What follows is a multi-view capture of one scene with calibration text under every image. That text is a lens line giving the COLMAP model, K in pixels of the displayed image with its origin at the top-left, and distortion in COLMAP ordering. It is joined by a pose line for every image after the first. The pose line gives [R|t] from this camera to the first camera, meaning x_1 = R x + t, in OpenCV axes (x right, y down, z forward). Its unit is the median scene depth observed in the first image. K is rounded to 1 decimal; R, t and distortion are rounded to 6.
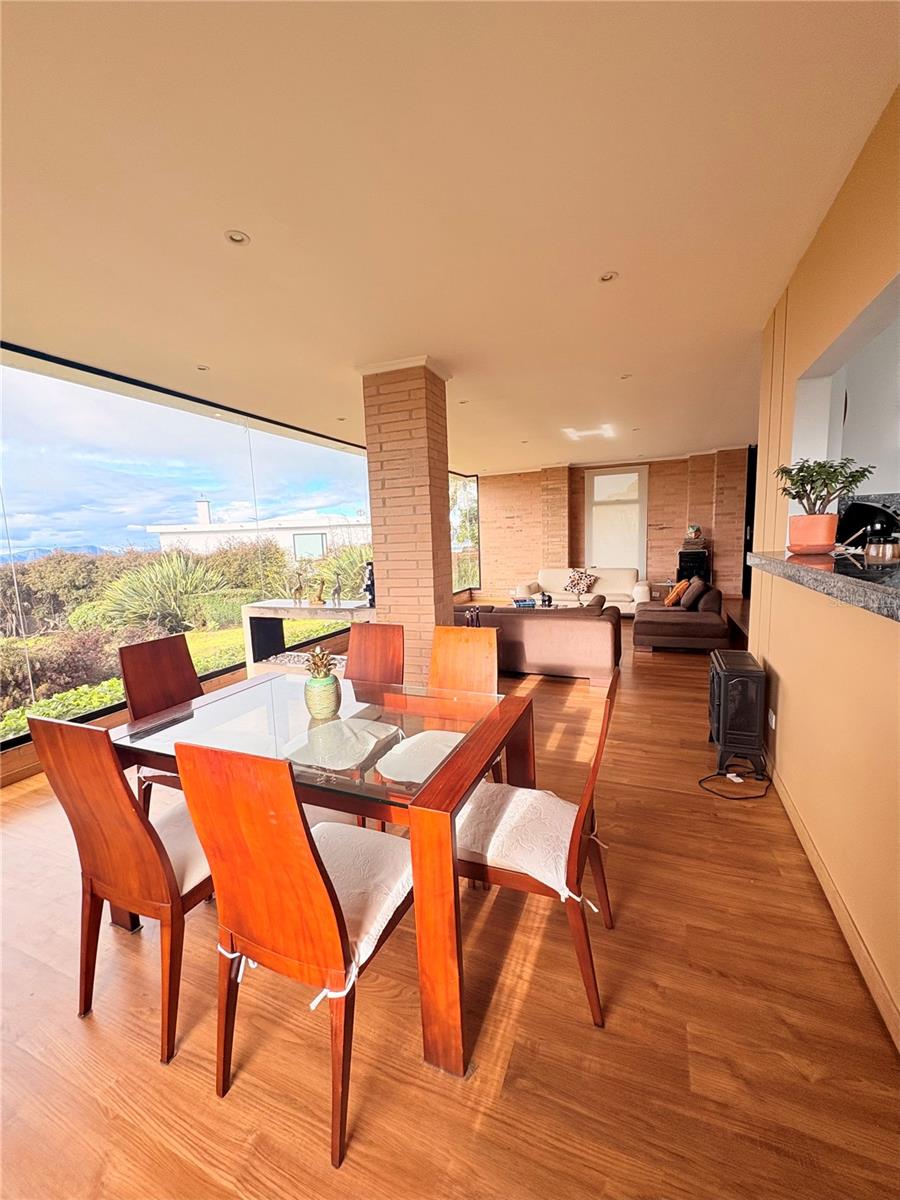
lens RADIAL K [[477.0, 0, 450.3], [0, 477.0, 600.6], [0, 0, 1]] dist [-0.000030, 0.000564]
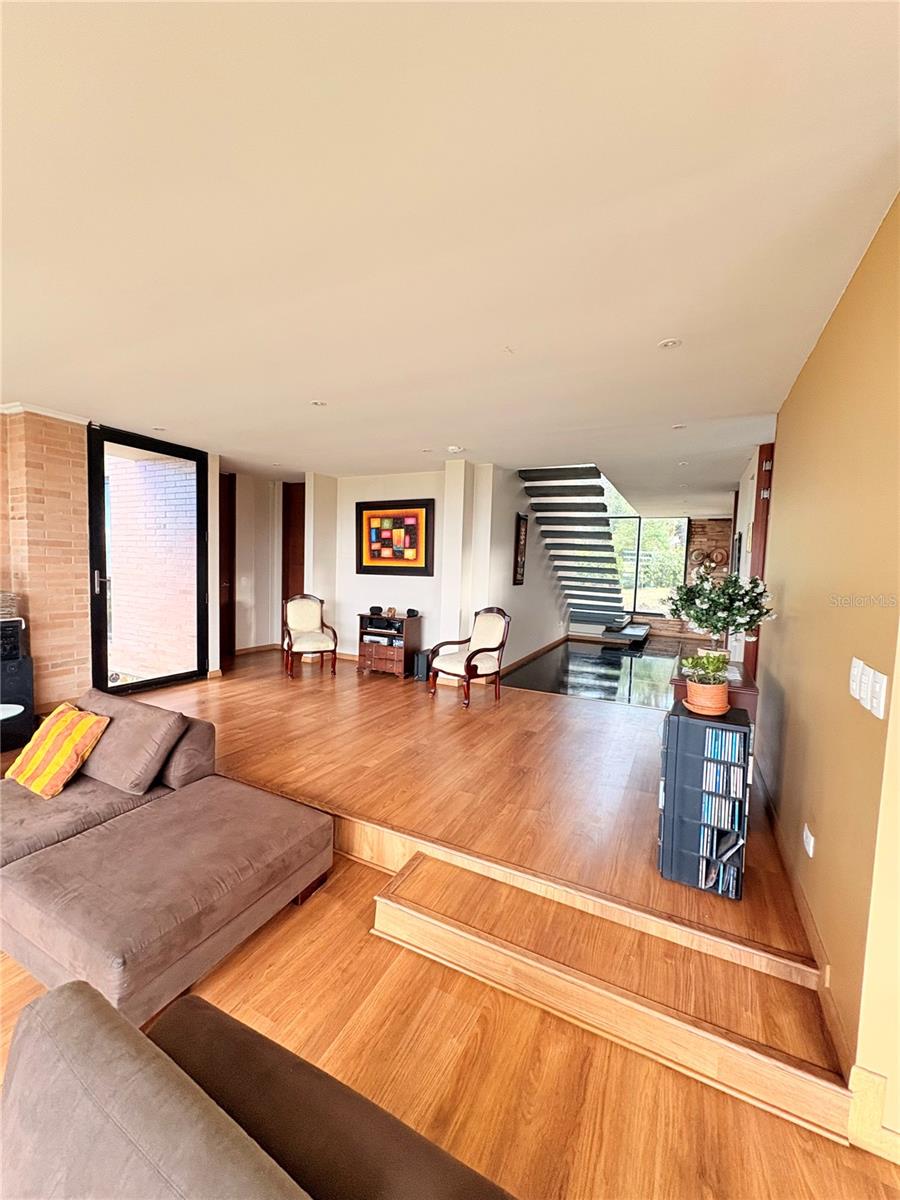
lens RADIAL K [[477.0, 0, 452.8], [0, 477.0, 597.3], [0, 0, 1]] dist [-0.000030, 0.000564]
pose [[0.065612, -0.029690, 0.997403, 0.106494], [0.103006, 0.994419, 0.022825, -0.093301], [-0.992514, 0.101241, 0.068304, 0.552999]]
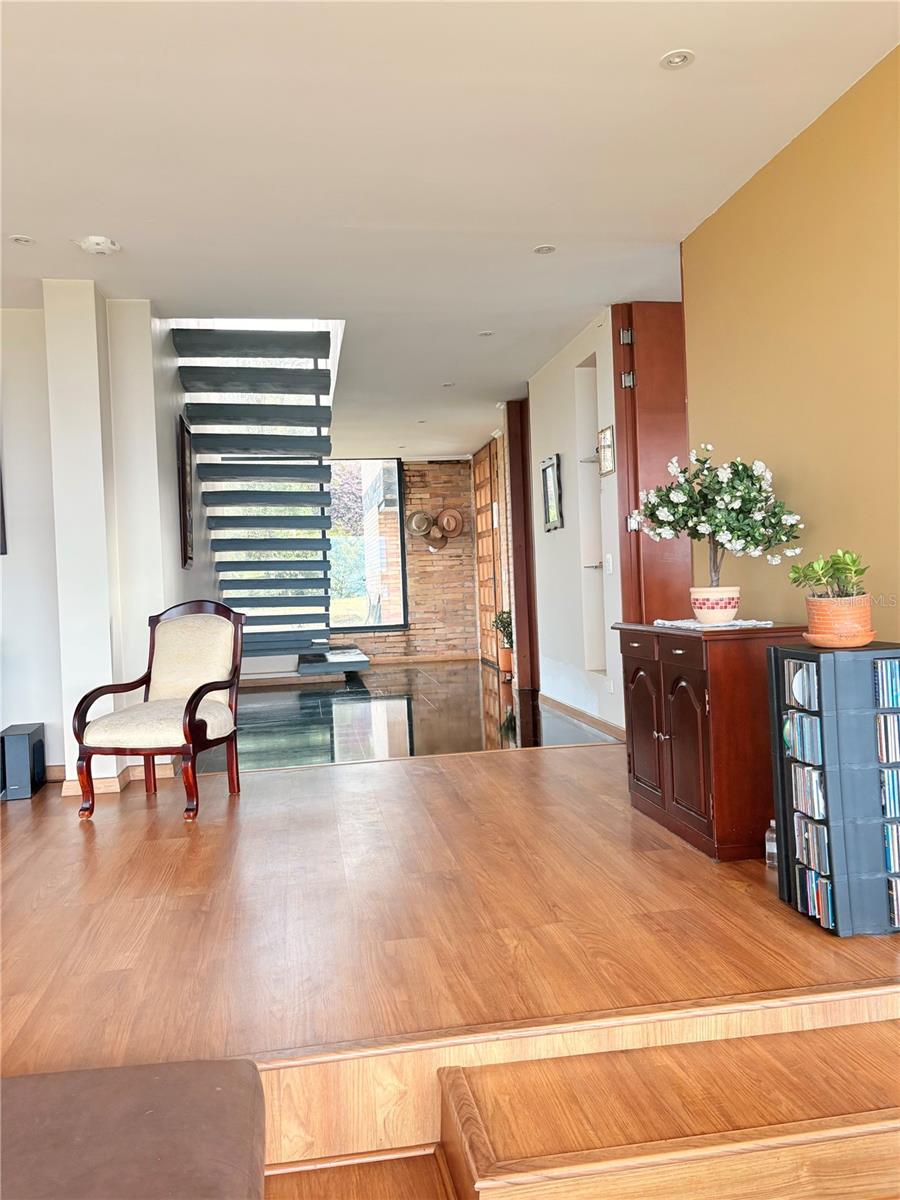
lens RADIAL K [[899.1, 0, 444.6], [0, 899.1, 604.4], [0, 0, 1]] dist [0.023769, -0.025280]
pose [[-0.525918, 0.036705, 0.849743, 0.185796], [0.175793, 0.982187, 0.066374, -0.068539], [-0.832170, 0.184286, -0.523002, 0.705755]]
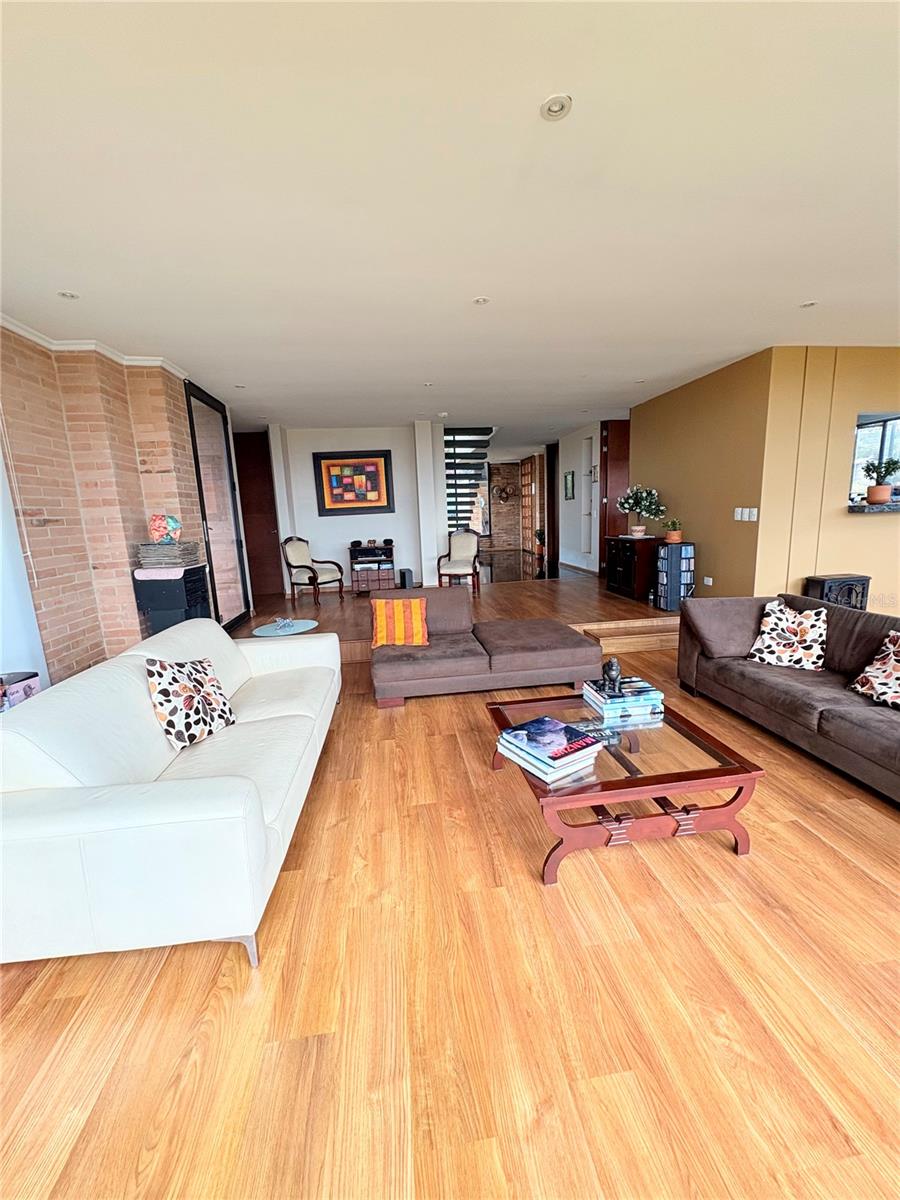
lens RADIAL K [[477.0, 0, 451.2], [0, 477.0, 597.8], [0, 0, 1]] dist [-0.000030, 0.000564]
pose [[-0.504610, -0.098938, 0.857660, -0.037068], [0.177752, 0.960223, 0.215351, -0.132859], [-0.844851, 0.261119, -0.466952, 1.016245]]
